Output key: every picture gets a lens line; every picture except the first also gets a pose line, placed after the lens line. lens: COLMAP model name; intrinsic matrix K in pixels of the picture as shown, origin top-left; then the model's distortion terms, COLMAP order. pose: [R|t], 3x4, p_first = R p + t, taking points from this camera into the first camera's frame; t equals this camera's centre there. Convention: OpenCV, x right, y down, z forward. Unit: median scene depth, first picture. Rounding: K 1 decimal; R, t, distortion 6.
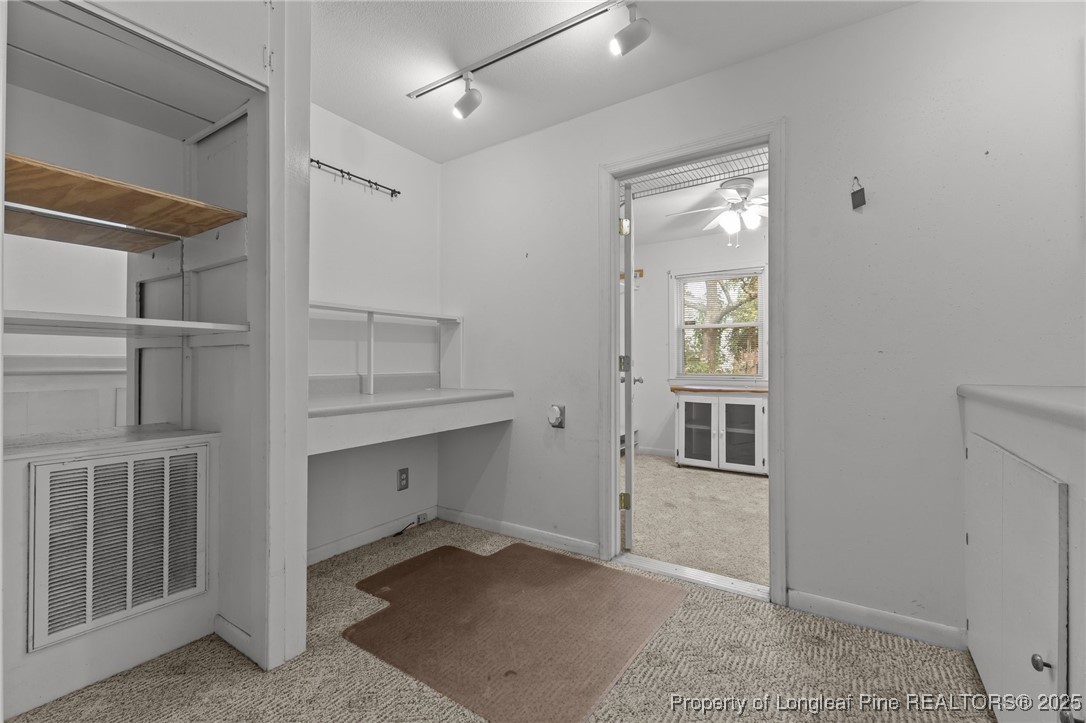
lens RADIAL K [[470.6, 0, 546.8], [0, 470.6, 361.5], [0, 0, 1]] dist [0.010463, -0.001431]
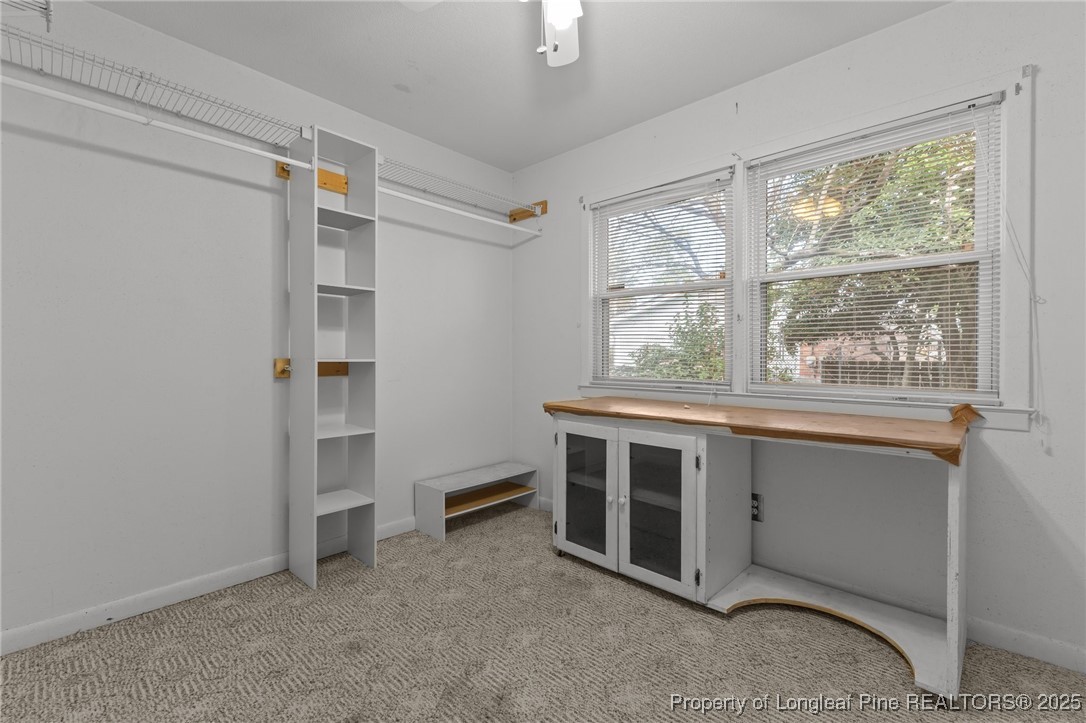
lens RADIAL K [[470.6, 0, 546.2], [0, 470.6, 364.8], [0, 0, 1]] dist [0.010463, -0.001431]
pose [[0.987198, 0.007525, -0.159321, 0.600389], [-0.004788, 0.999834, 0.017555, 0.002583], [0.159427, -0.016568, 0.987071, 0.823658]]
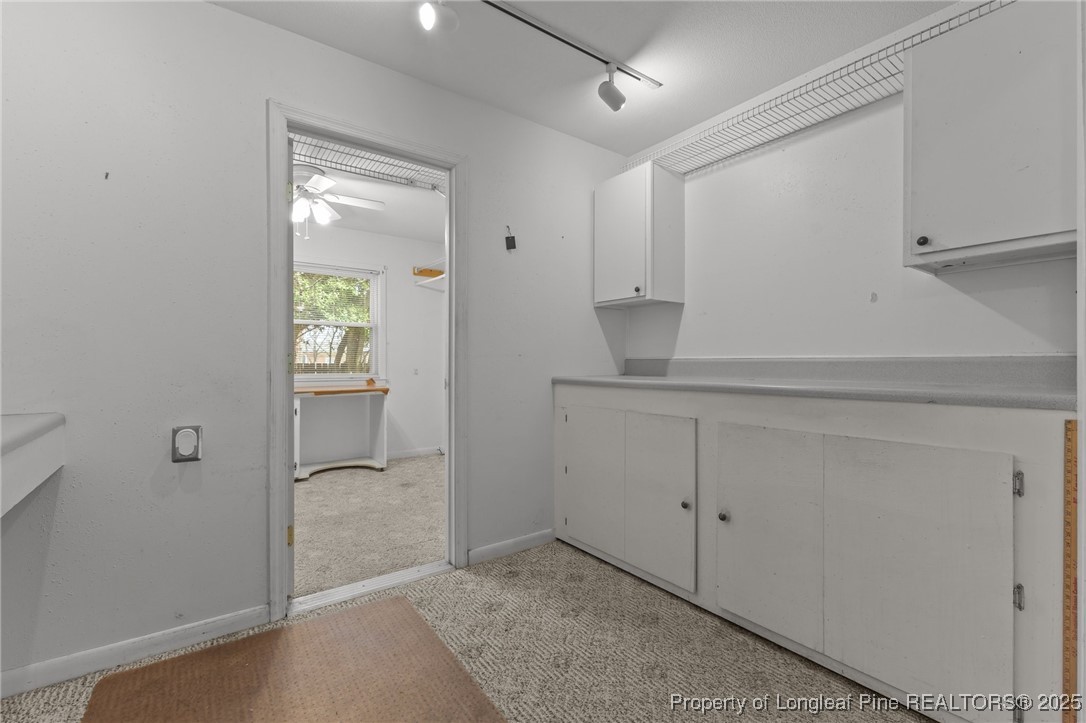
lens RADIAL K [[470.6, 0, 547.1], [0, 470.6, 365.1], [0, 0, 1]] dist [0.010463, -0.001431]
pose [[0.350471, -0.003606, 0.936567, -0.395097], [-0.005522, 0.999967, 0.005917, -0.000102], [-0.936557, -0.007246, 0.350440, 0.288512]]
